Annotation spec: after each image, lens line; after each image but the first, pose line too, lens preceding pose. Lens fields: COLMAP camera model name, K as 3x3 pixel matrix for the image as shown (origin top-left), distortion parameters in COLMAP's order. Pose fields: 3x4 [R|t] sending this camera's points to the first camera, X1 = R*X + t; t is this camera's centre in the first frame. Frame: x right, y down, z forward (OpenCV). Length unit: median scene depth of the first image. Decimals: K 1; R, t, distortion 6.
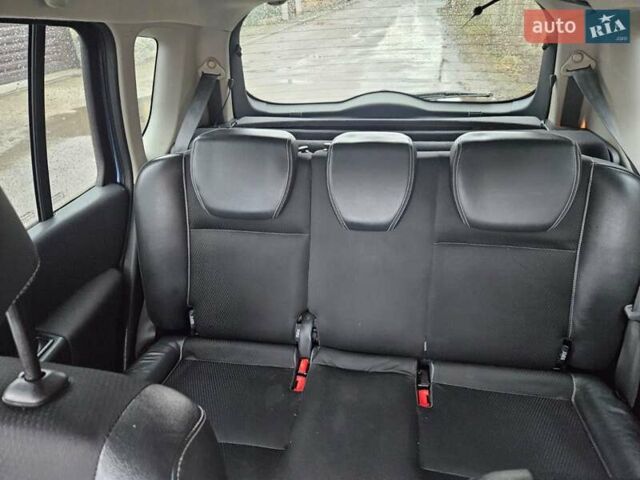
lens RADIAL K [[423.2, 0, 320.0], [0, 423.2, 240.0], [0, 0, 1]] dist [0.079843, -0.074800]
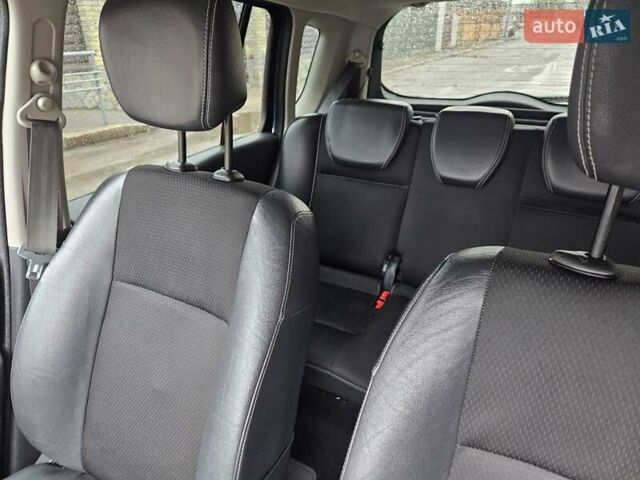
lens RADIAL K [[423.2, 0, 320.0], [0, 423.2, 240.0], [0, 0, 1]] dist [0.079843, -0.074800]
pose [[0.948627, 0.170224, -0.266702, 0.080339], [-0.185096, 0.982217, -0.031458, 0.210691], [0.256604, 0.079208, 0.963266, -0.212597]]
